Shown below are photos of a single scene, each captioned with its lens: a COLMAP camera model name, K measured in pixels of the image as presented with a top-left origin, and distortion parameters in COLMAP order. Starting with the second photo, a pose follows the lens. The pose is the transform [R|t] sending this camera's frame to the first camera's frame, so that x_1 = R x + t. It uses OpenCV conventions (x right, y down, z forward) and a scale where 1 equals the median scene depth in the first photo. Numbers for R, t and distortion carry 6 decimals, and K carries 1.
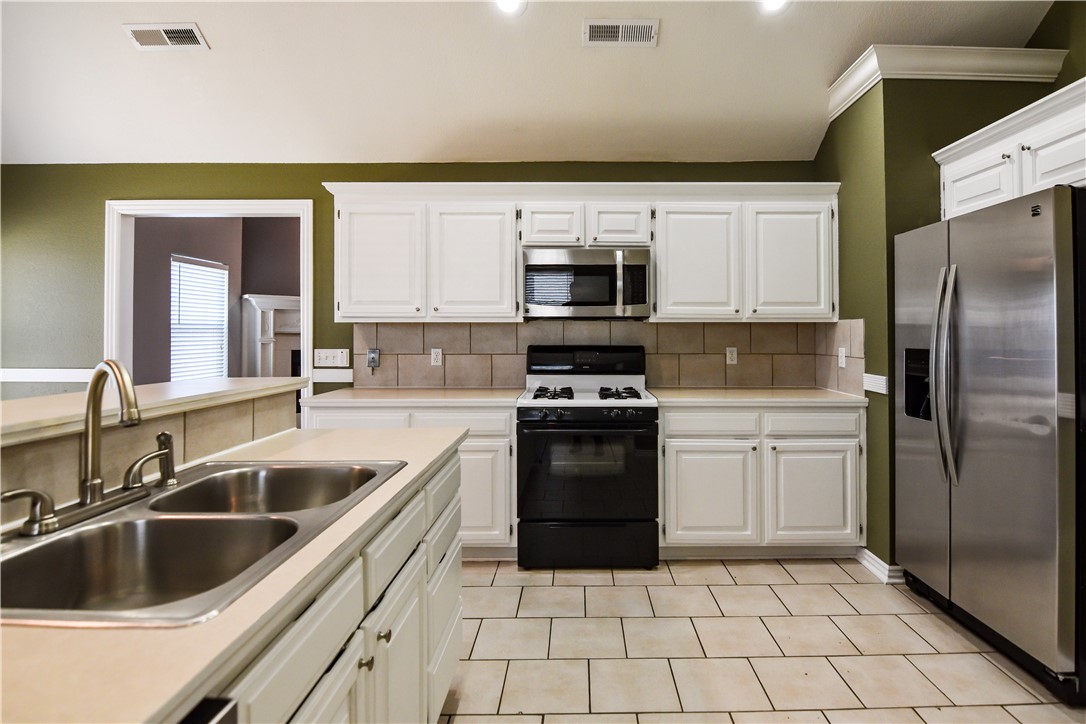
lens RADIAL K [[538.7, 0, 584.1], [0, 538.7, 324.2], [0, 0, 1]] dist [-0.007303, -0.005824]
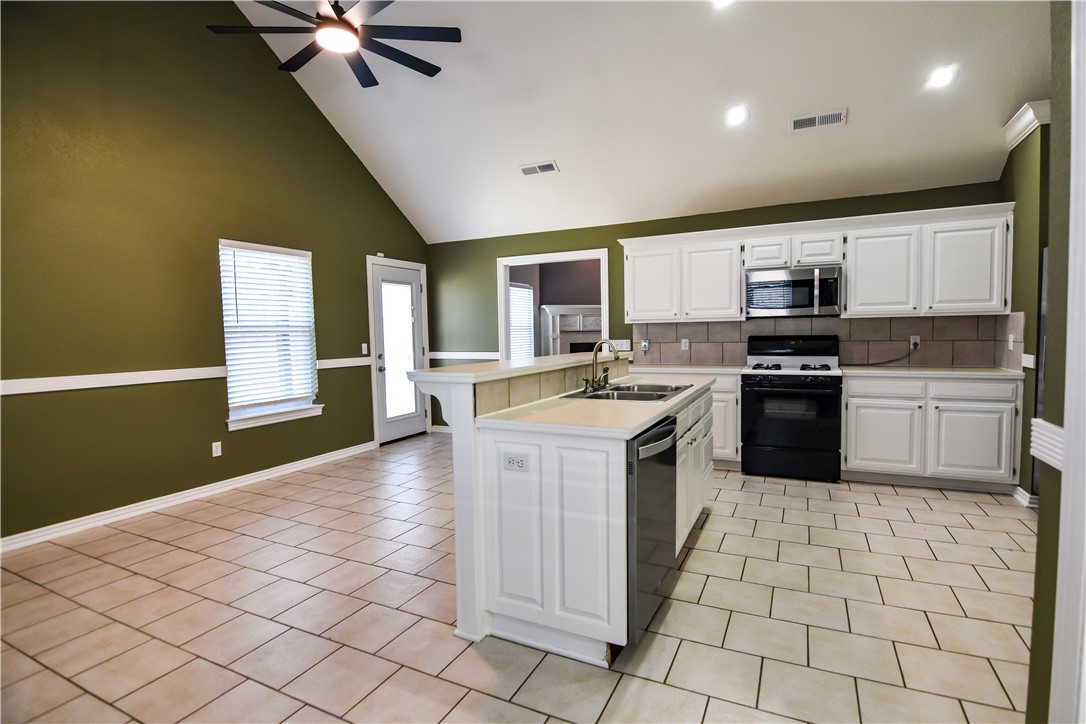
lens RADIAL K [[524.4, 0, 542.4], [0, 524.4, 366.0], [0, 0, 1]] dist [-0.015084, -0.004667]
pose [[0.891680, 0.013357, -0.452468, 0.047050], [0.025152, 0.996558, 0.078986, -0.006814], [0.451966, -0.081811, 0.888276, -0.601902]]
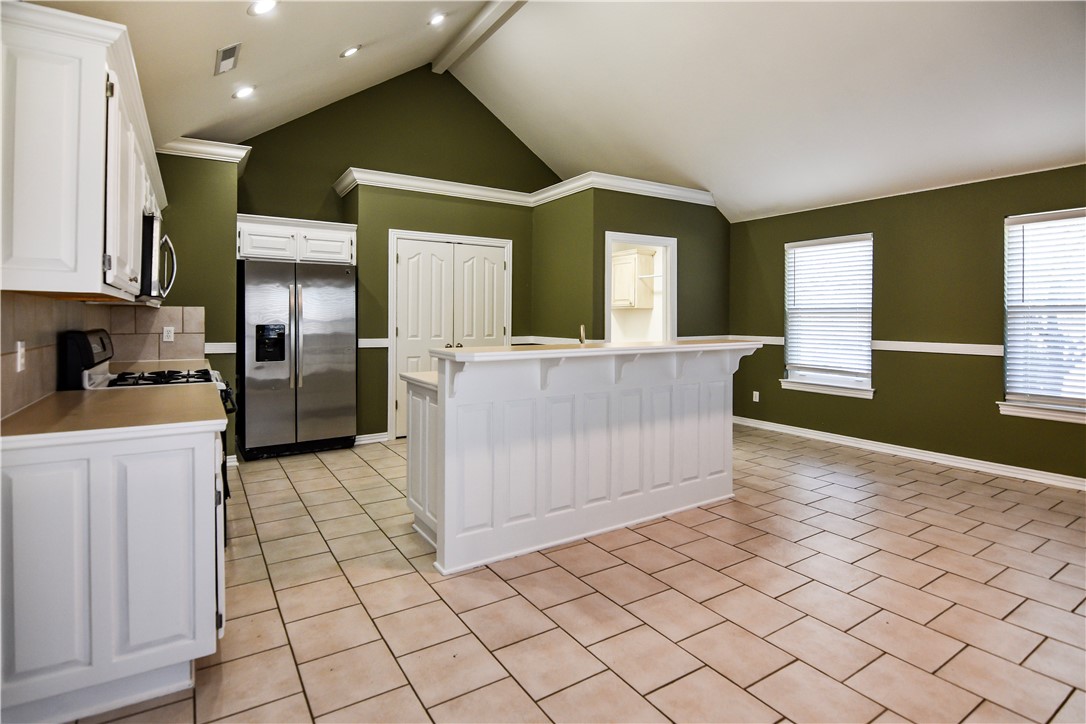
lens RADIAL K [[538.7, 0, 530.5], [0, 538.7, 321.8], [0, 0, 1]] dist [-0.007303, -0.005824]
pose [[-0.513770, -0.006043, 0.857906, -1.178359], [-0.016858, 0.999853, -0.003052, 0.020351], [-0.857762, -0.016031, -0.513797, 0.939809]]
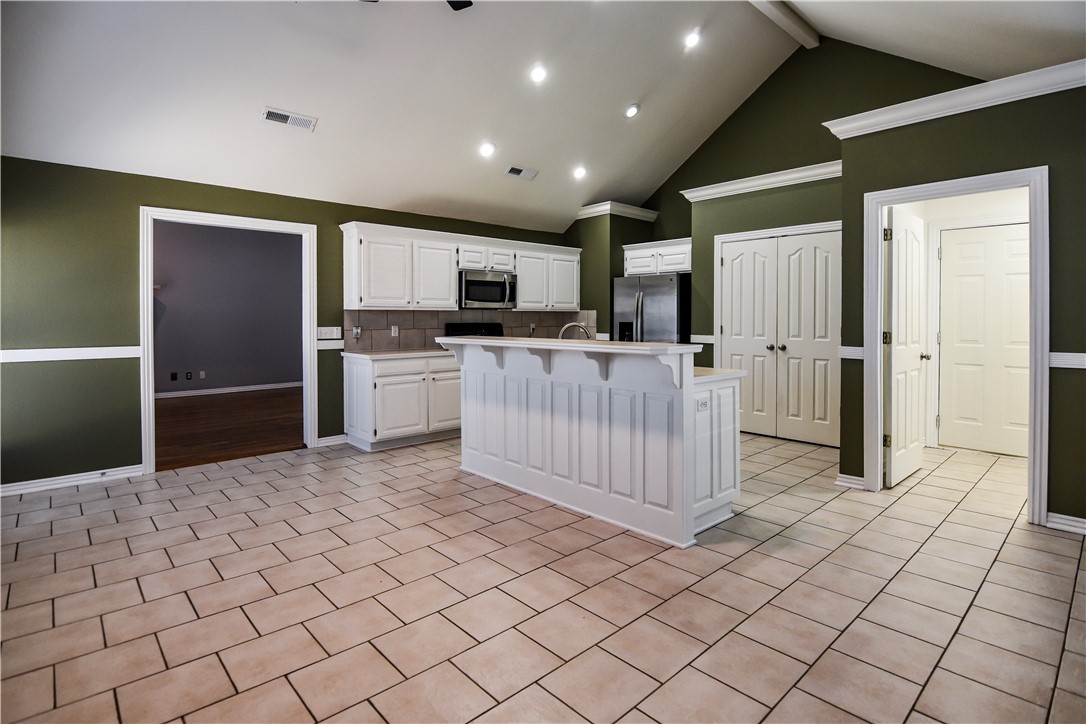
lens RADIAL K [[538.7, 0, 540.4], [0, 538.7, 325.9], [0, 0, 1]] dist [-0.007303, -0.005824]
pose [[0.749696, -0.011251, 0.661687, -1.173579], [-0.010470, 0.999529, 0.028858, -0.006682], [-0.661700, -0.028563, 0.749224, -0.586352]]
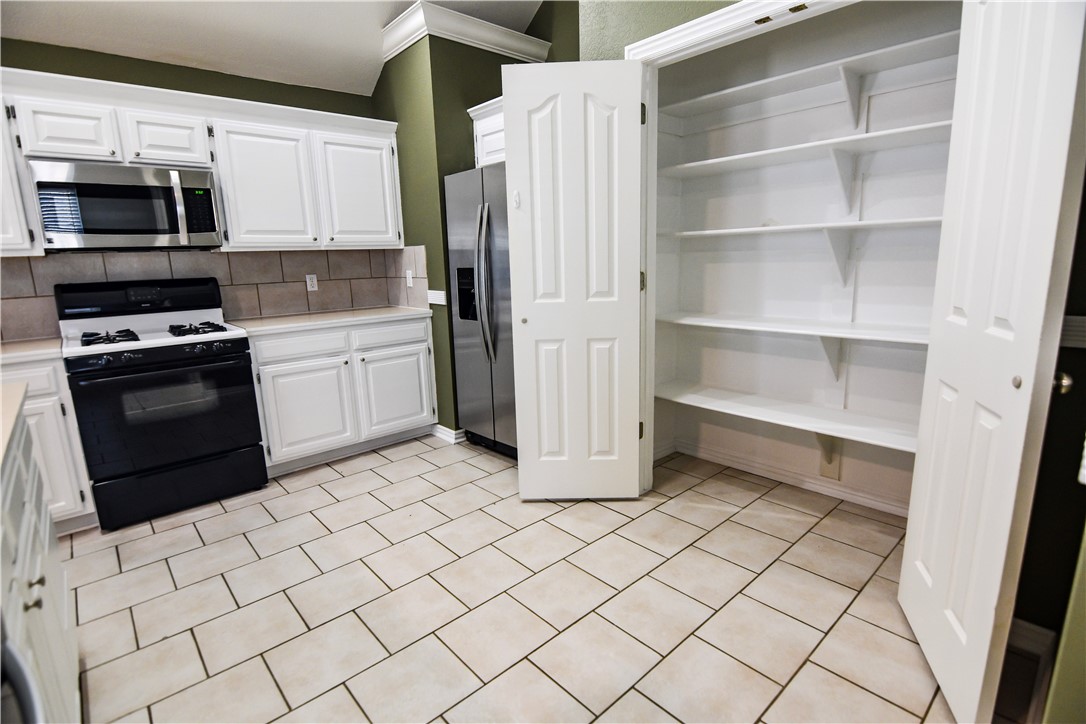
lens RADIAL K [[538.7, 0, 549.6], [0, 538.7, 357.9], [0, 0, 1]] dist [-0.007303, -0.005824]
pose [[0.744754, -0.147202, 0.650902, -0.095945], [0.017379, 0.979316, 0.201588, -0.001127], [-0.667113, -0.138821, 0.731908, -0.111429]]
